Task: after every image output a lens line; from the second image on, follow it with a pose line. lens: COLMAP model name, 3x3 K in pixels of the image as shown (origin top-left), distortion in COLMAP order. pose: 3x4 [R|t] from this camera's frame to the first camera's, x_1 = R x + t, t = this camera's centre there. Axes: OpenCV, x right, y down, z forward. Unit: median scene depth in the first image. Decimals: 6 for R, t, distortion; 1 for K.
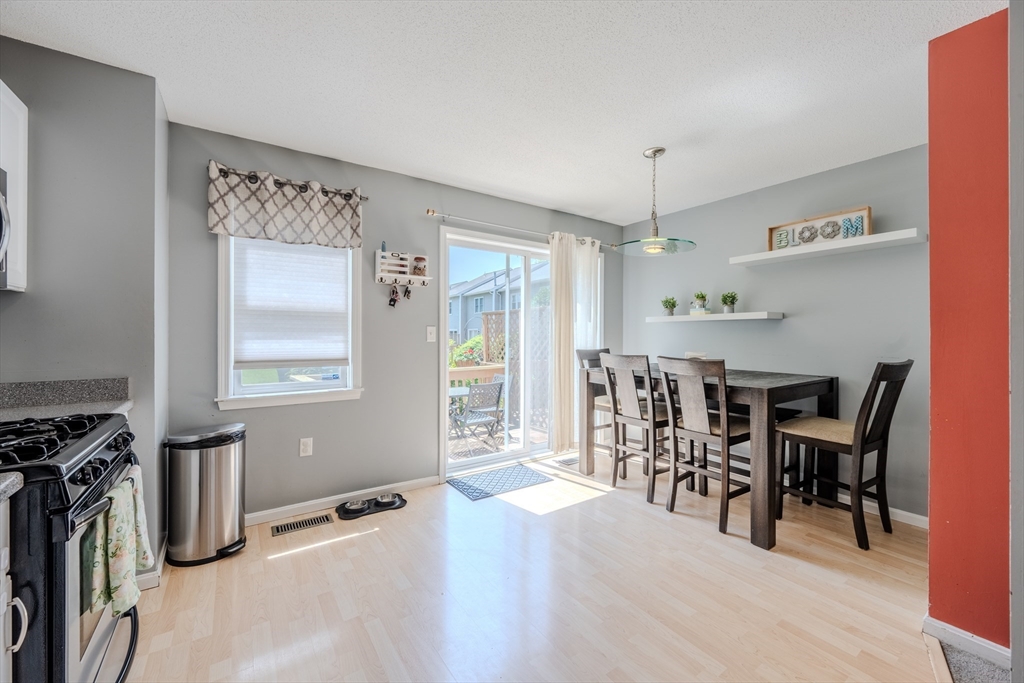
lens RADIAL K [[406.7, 0, 513.3], [0, 406.7, 331.8], [0, 0, 1]] dist [-0.001263, -0.000040]
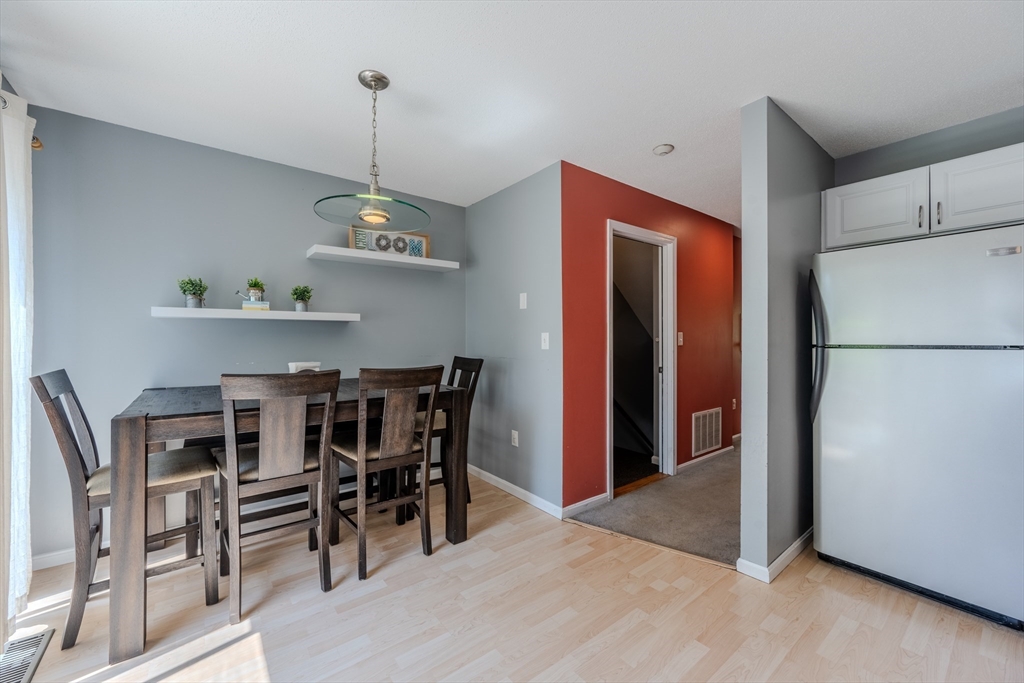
lens RADIAL K [[401.7, 0, 511.8], [0, 401.7, 339.2], [0, 0, 1]] dist [-0.000684, -0.000051]
pose [[-0.062071, -0.002758, 0.998068, -0.336909], [-0.007994, 0.999965, 0.002266, 0.004354], [-0.998040, -0.007838, -0.062091, 0.738371]]
